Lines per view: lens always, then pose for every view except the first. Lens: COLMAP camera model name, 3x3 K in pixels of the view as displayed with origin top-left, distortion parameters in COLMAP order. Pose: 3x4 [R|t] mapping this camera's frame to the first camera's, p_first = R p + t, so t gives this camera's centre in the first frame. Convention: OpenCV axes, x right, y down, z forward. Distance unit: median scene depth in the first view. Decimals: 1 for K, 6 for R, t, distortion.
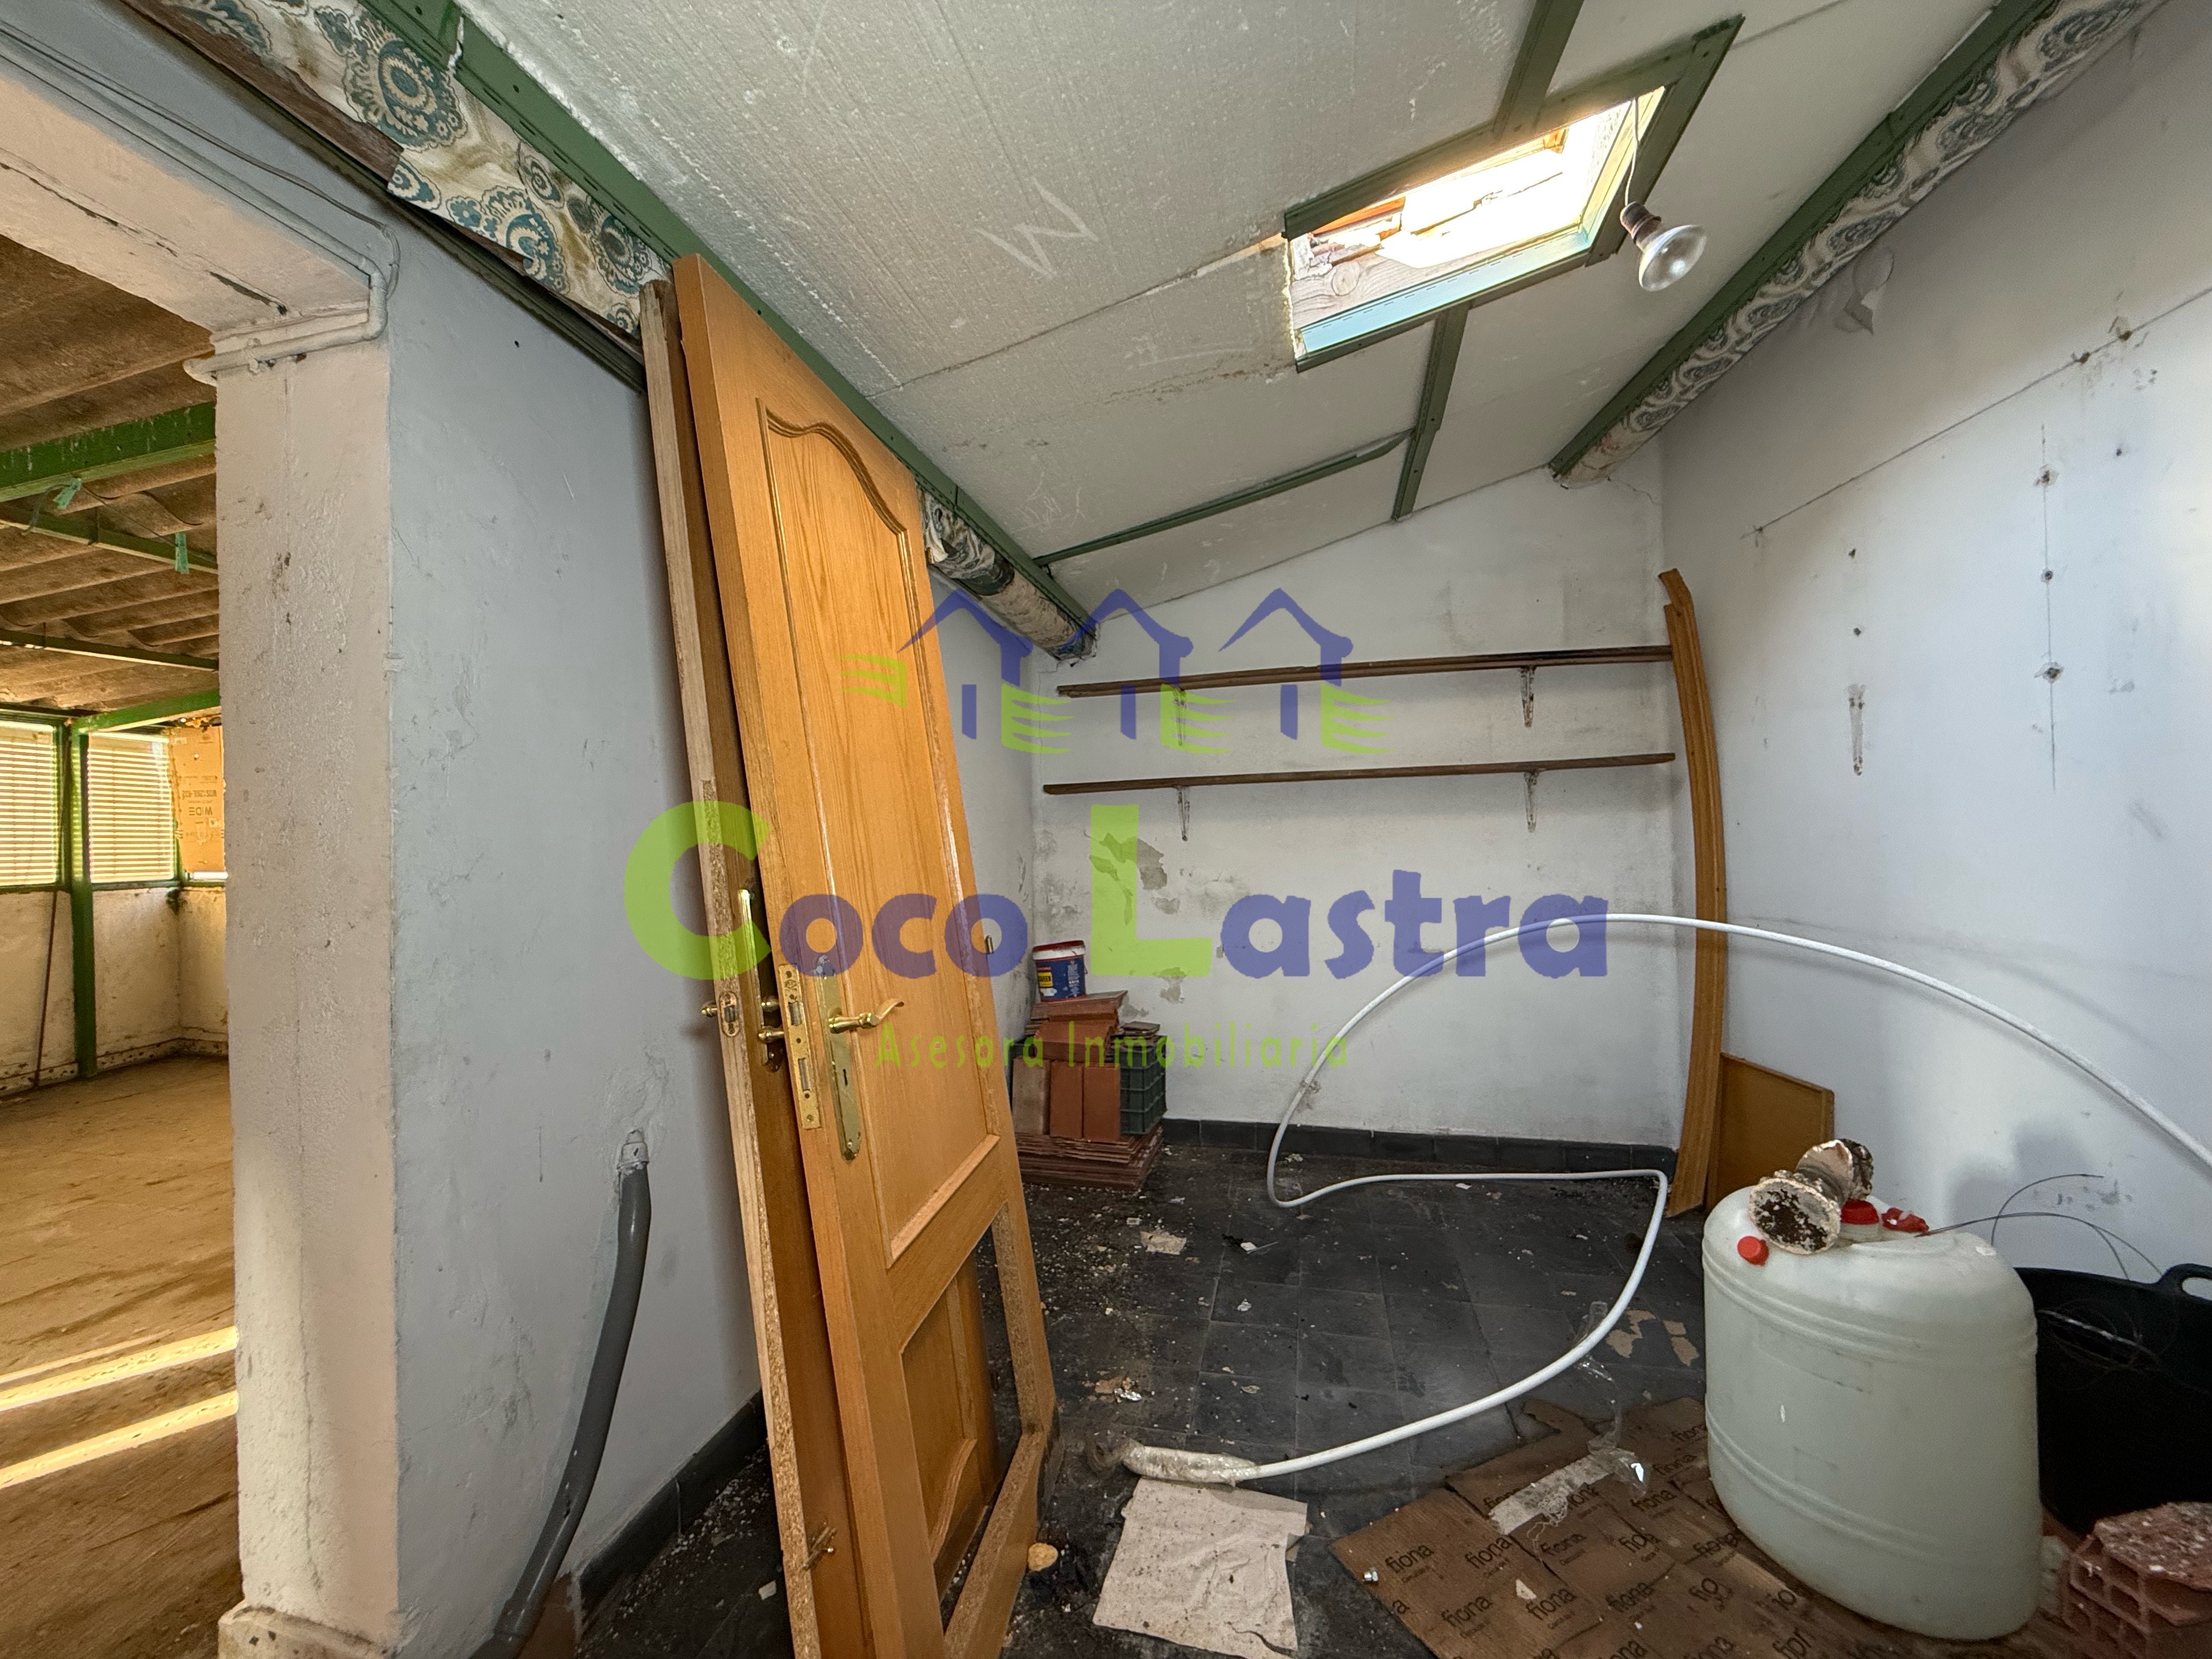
lens RADIAL K [[878.4, 0, 1095.7], [0, 878.4, 832.6], [0, 0, 1]] dist [0.001619, -0.000285]
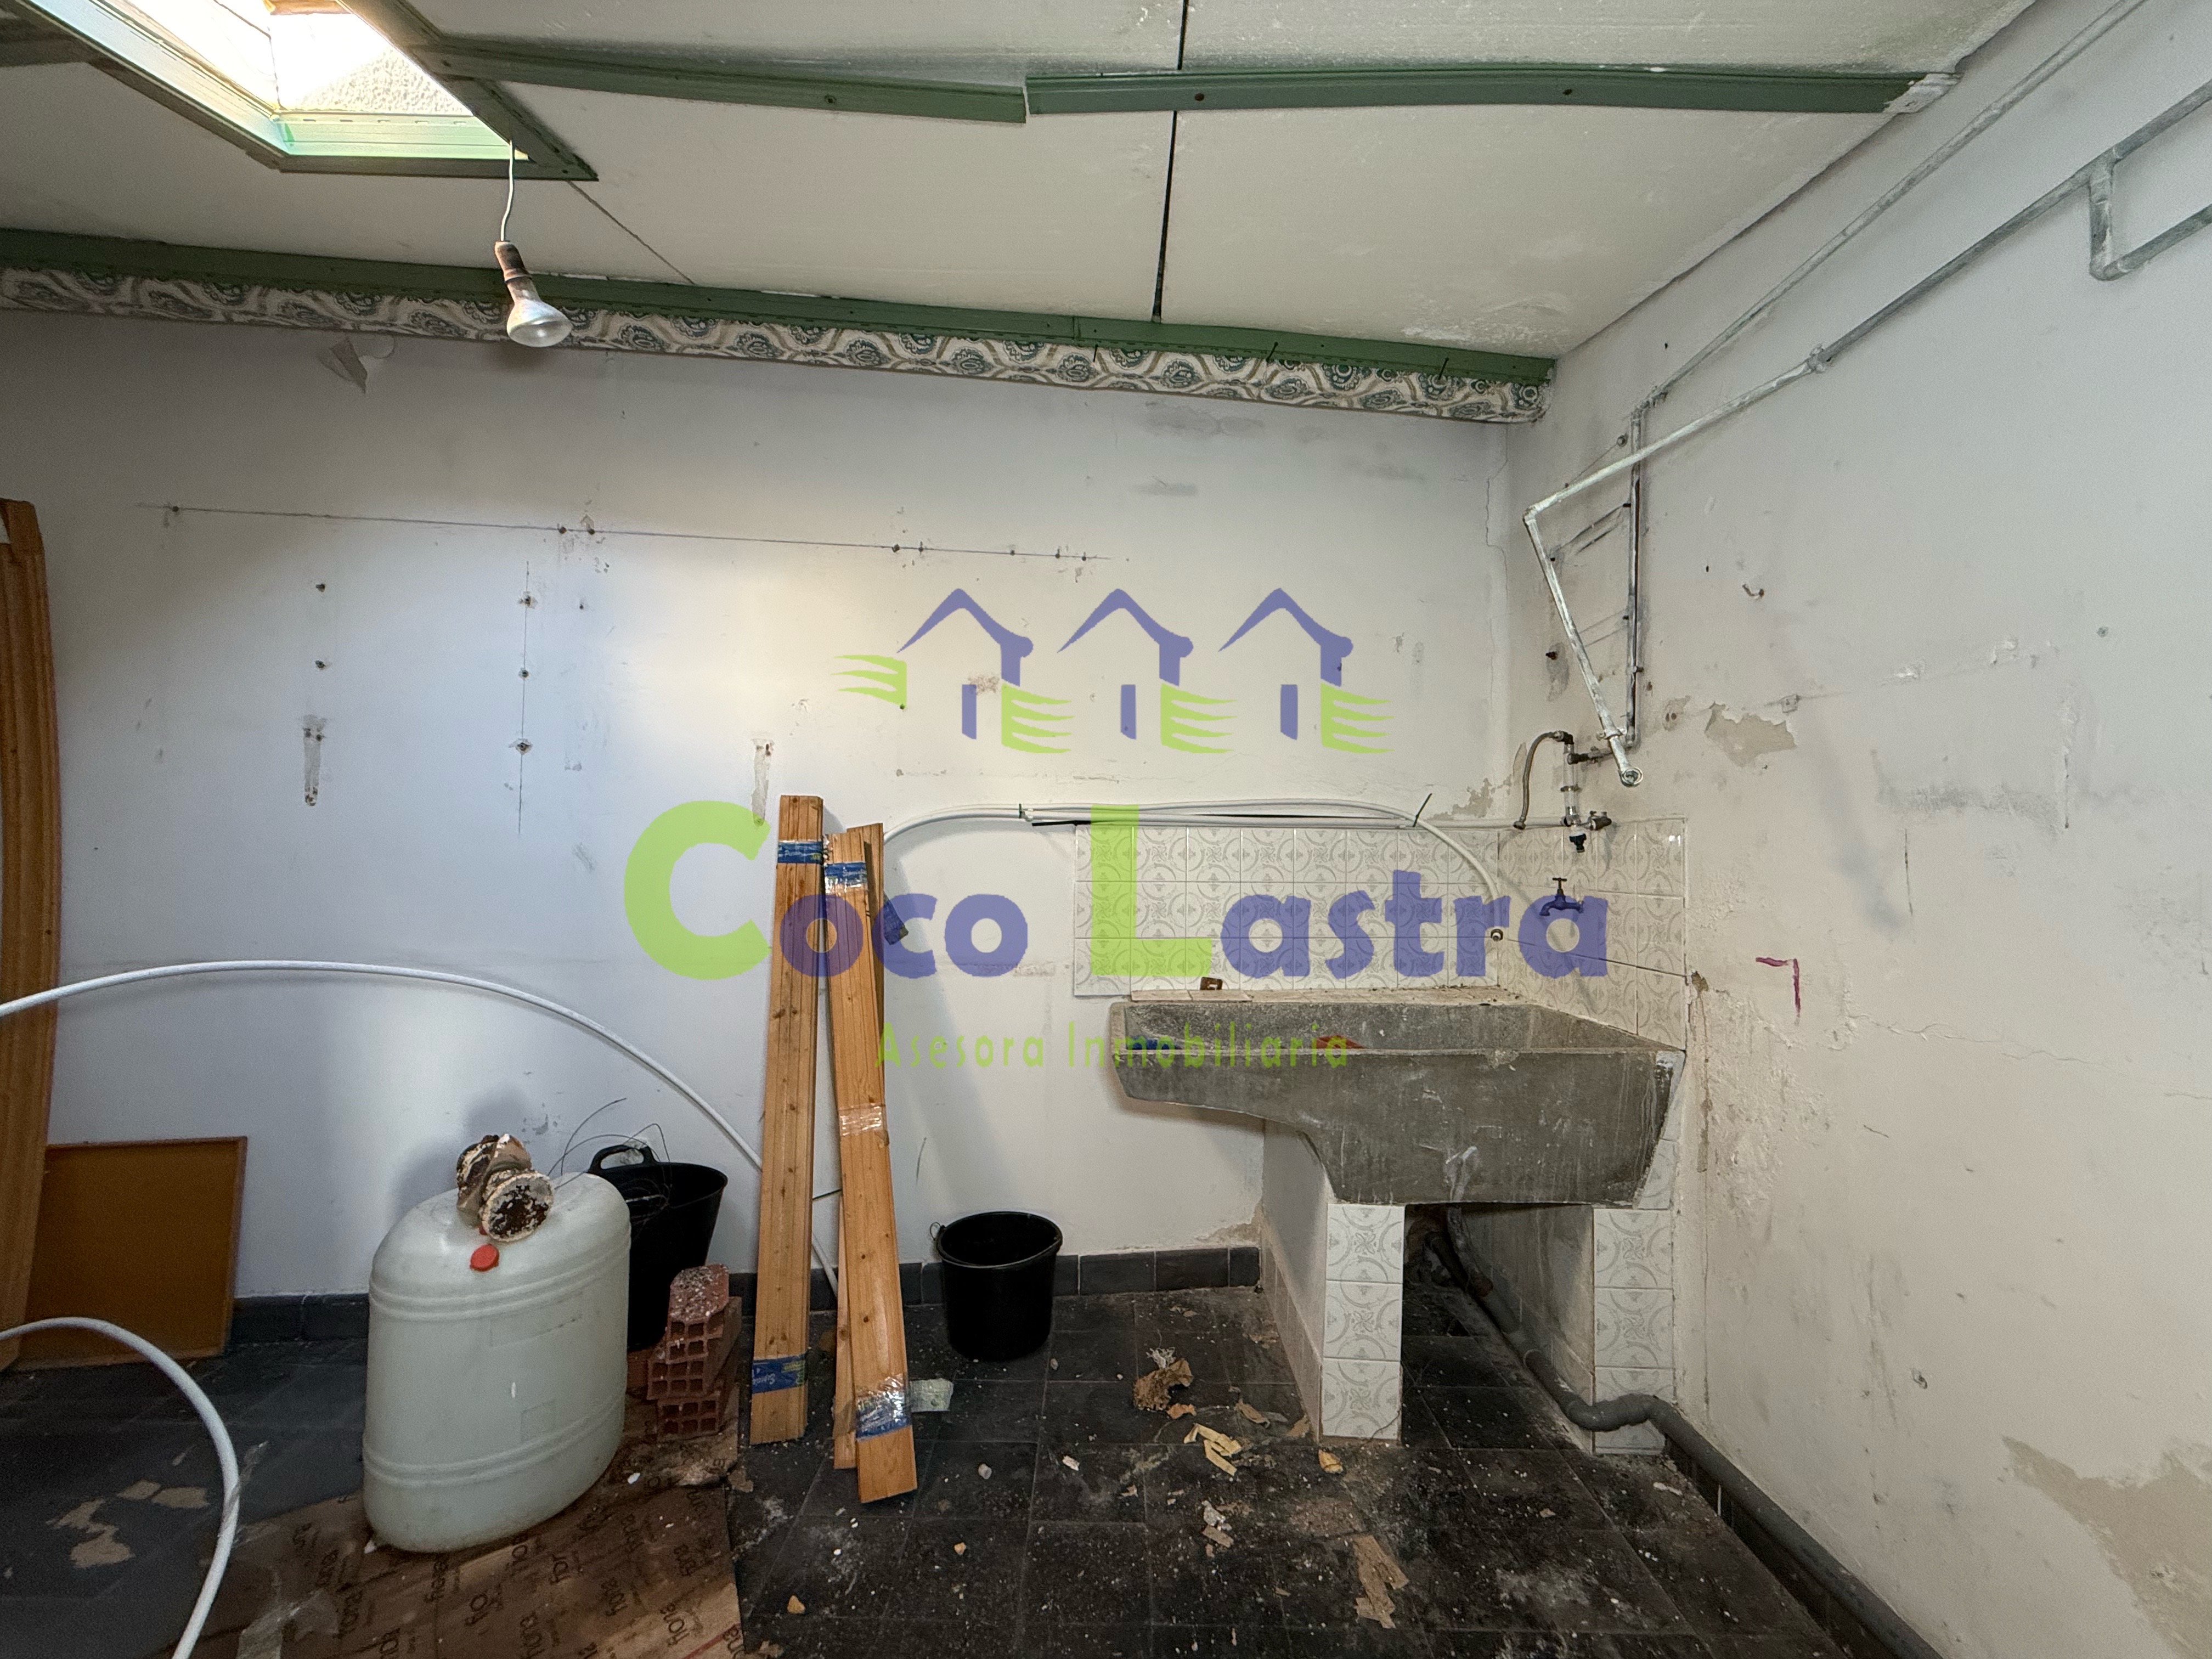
lens RADIAL K [[878.4, 0, 1096.6], [0, 878.4, 833.9], [0, 0, 1]] dist [0.001619, -0.000285]
pose [[-0.218064, 0.043856, 0.974949, -0.415379], [-0.017300, 0.998659, -0.048792, 0.000651], [-0.975781, -0.027506, -0.217013, 0.457397]]
